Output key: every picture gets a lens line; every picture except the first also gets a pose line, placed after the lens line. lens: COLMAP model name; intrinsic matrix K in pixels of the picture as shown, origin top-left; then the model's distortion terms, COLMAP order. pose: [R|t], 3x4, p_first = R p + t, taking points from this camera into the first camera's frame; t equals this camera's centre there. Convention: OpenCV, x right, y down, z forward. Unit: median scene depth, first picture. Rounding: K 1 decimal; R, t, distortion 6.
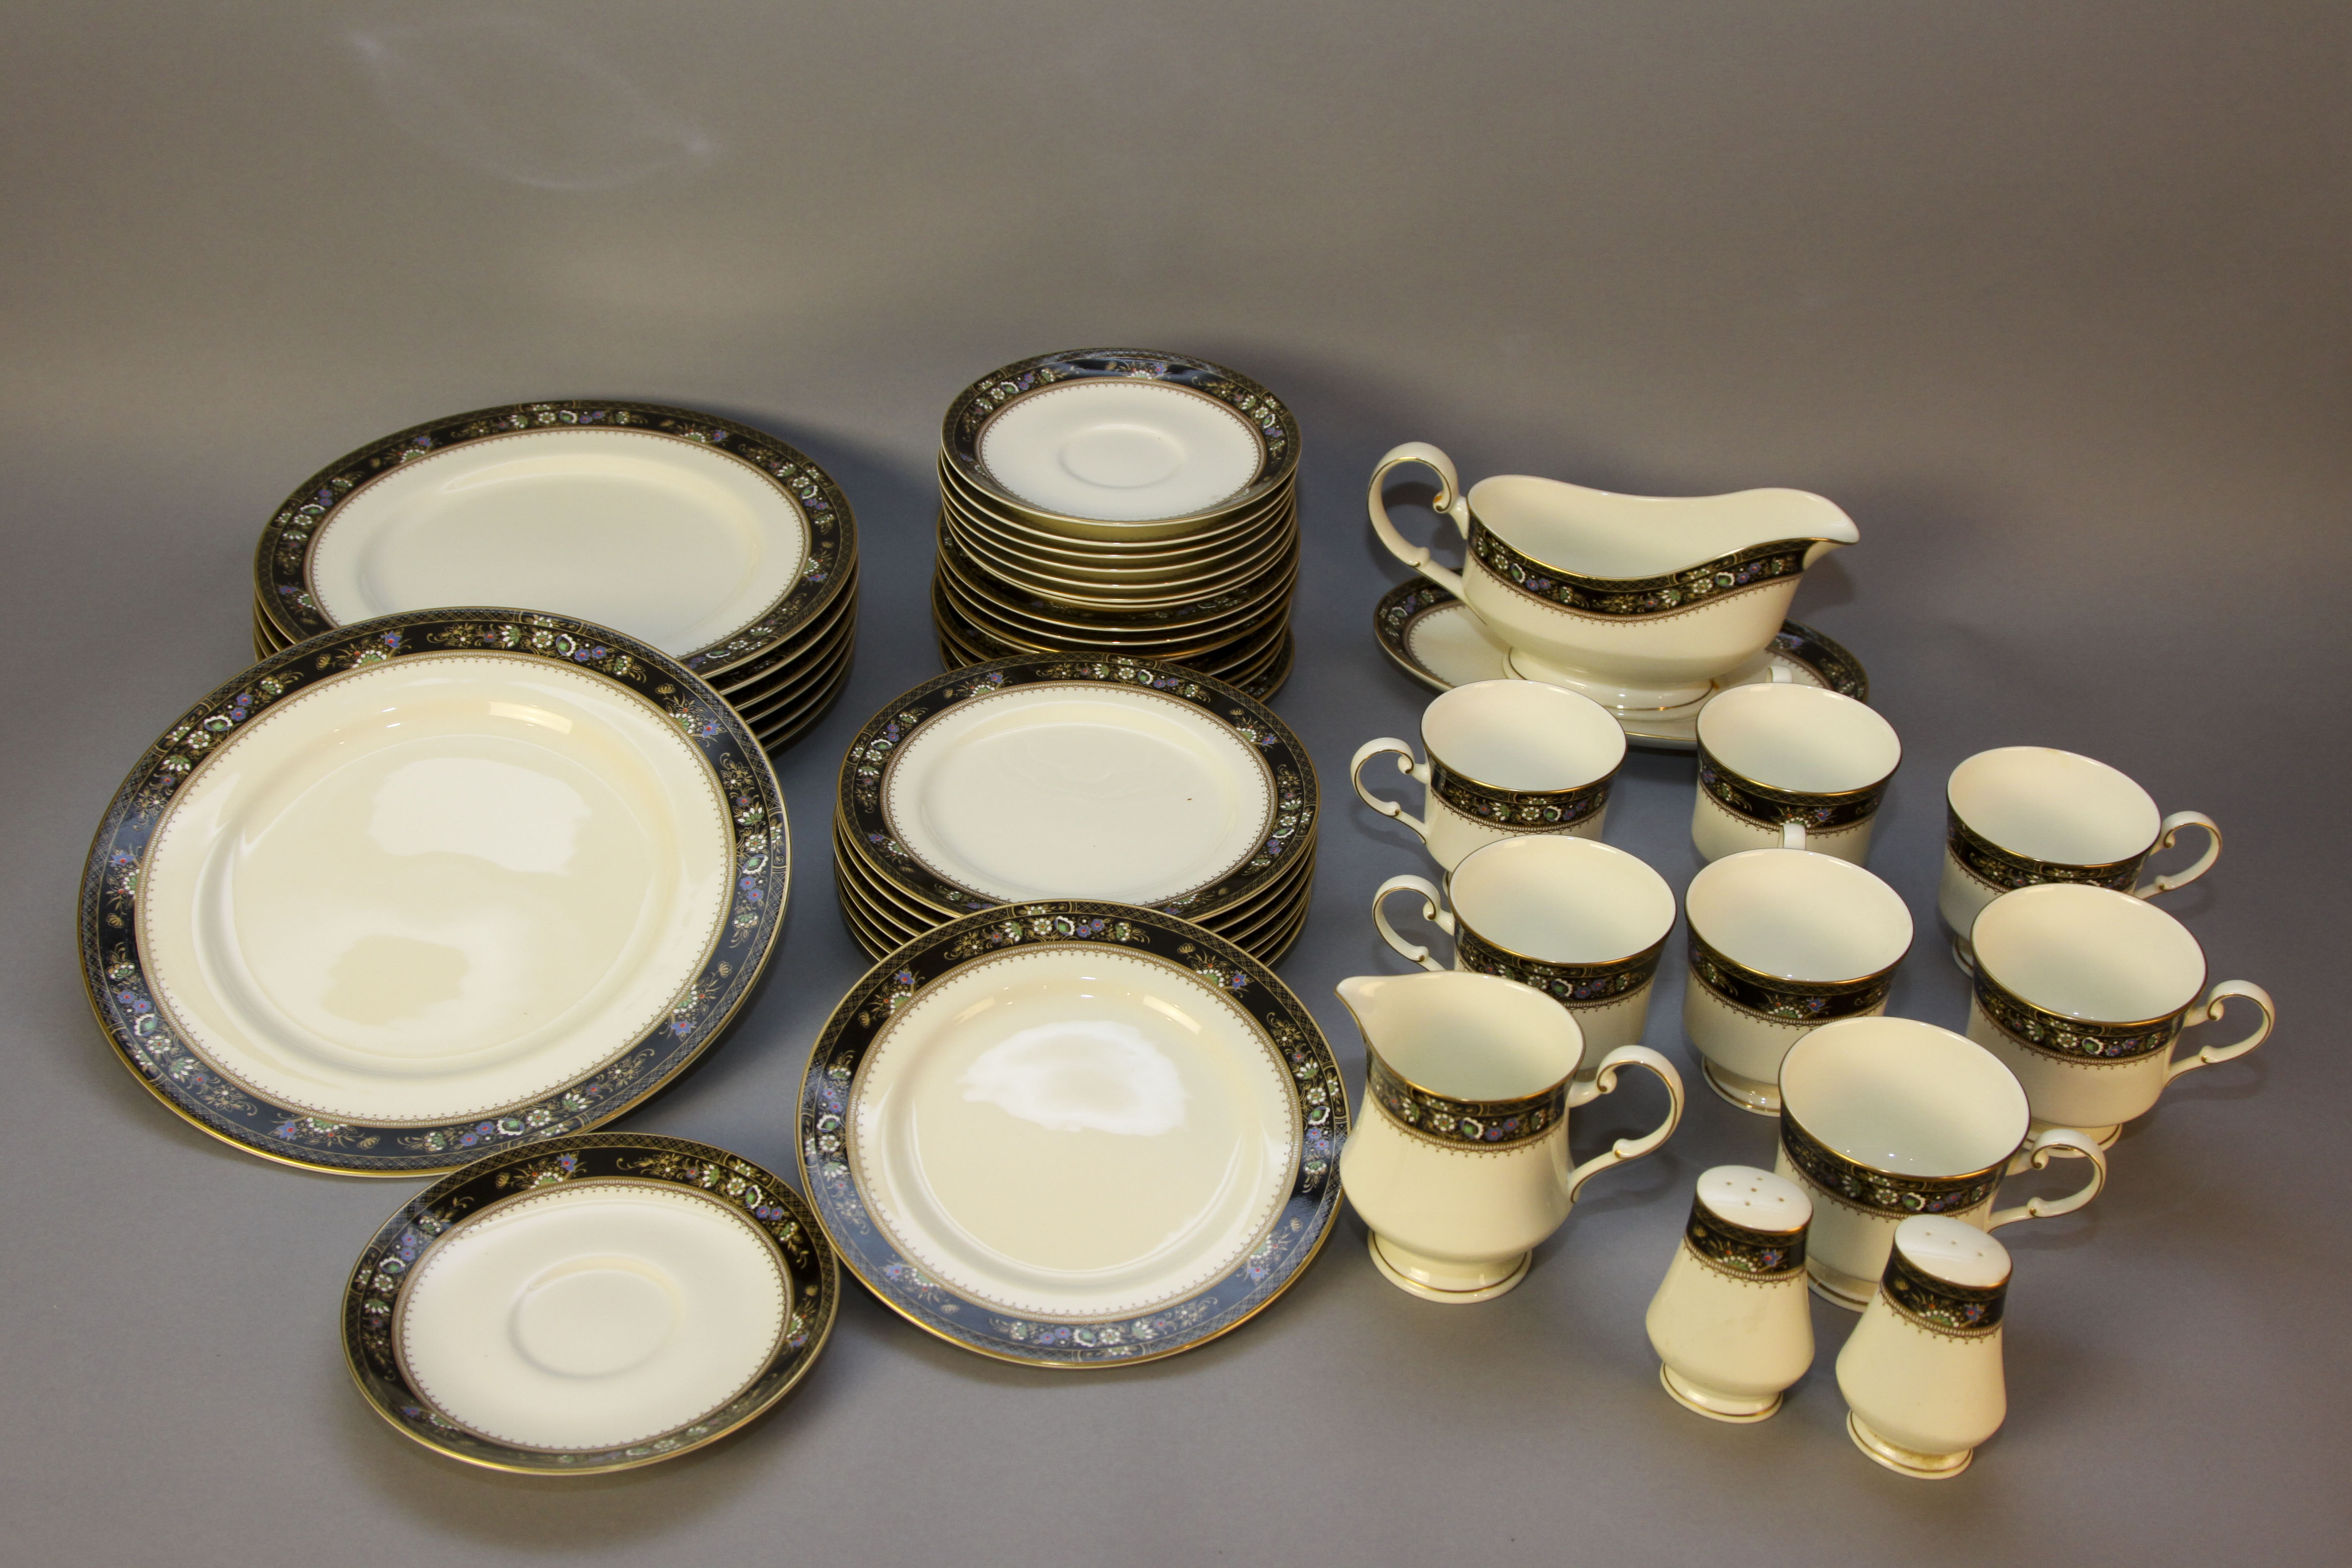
lens RADIAL K [[2680.0, 0, 1184.2], [0, 2680.0, 800.6], [0, 0, 1]] dist [-0.078132, 0.000000]
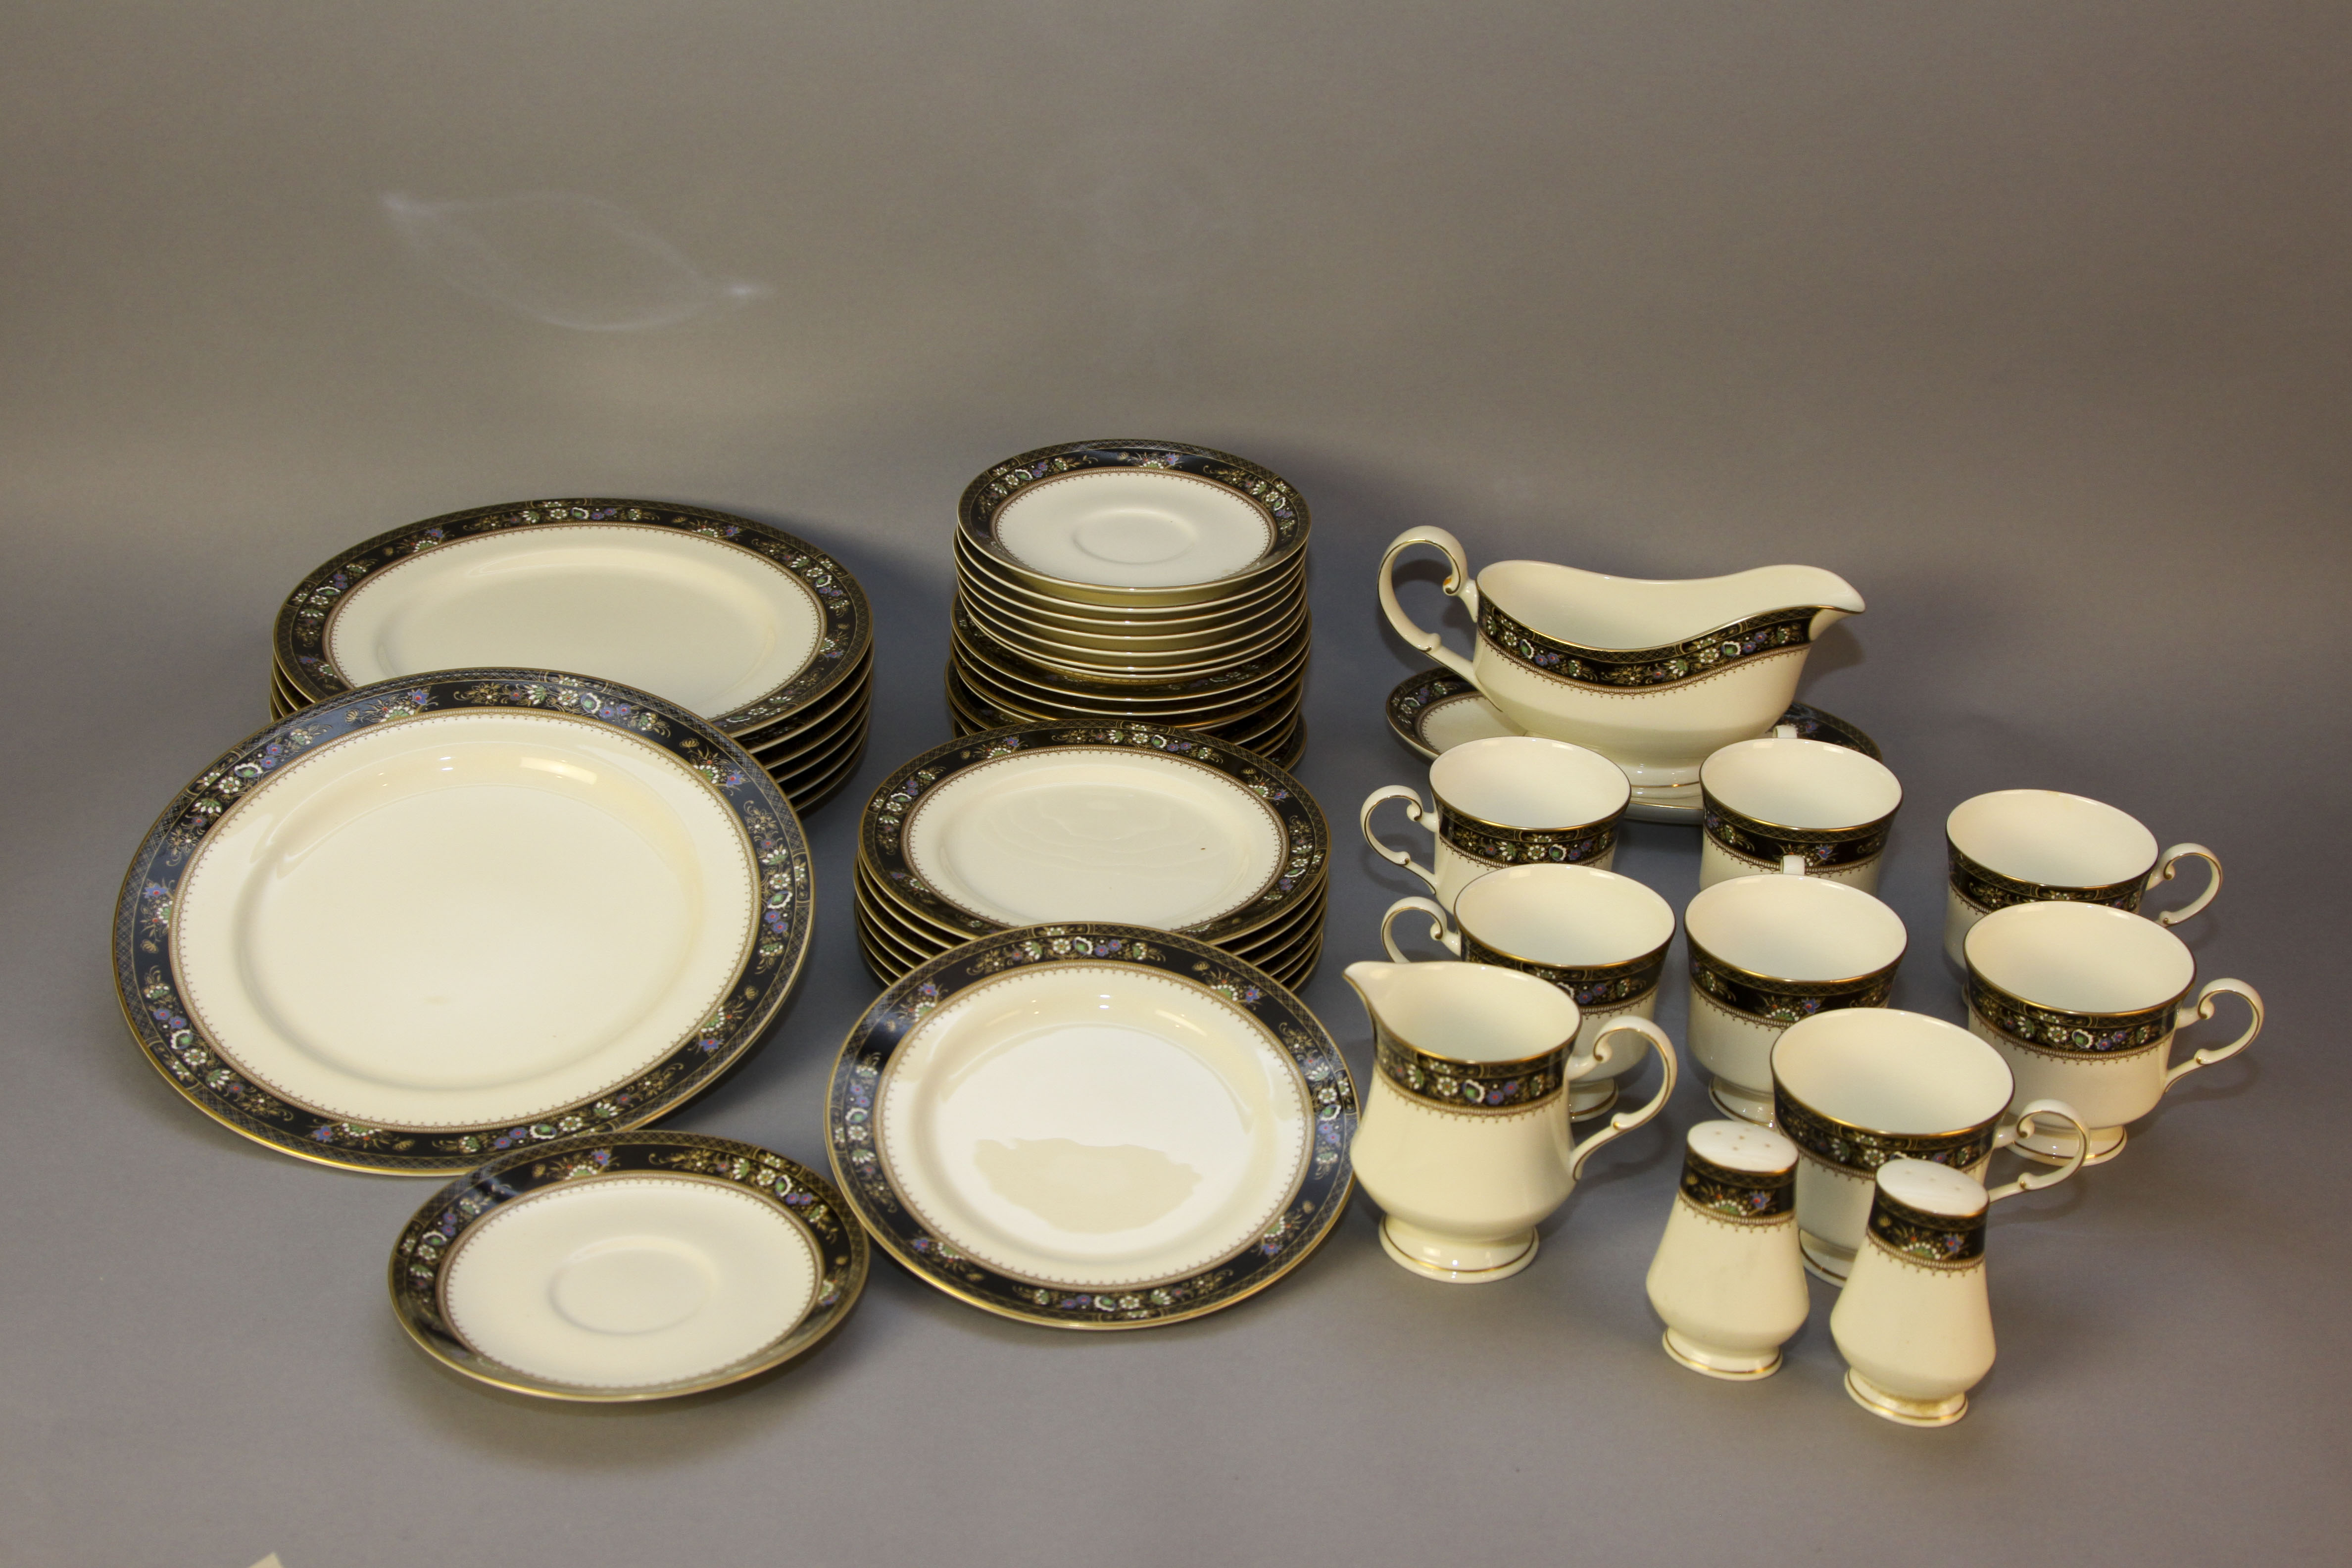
lens RADIAL K [[3214.3, 0, 1174.3], [0, 3214.3, 770.4], [0, 0, 1]] dist [0.007368, 0.000000]
pose [[0.999984, -0.003353, -0.004527, -0.003493], [0.002730, 0.991349, -0.131221, 0.137101], [0.004928, 0.131206, 0.991343, -0.227198]]
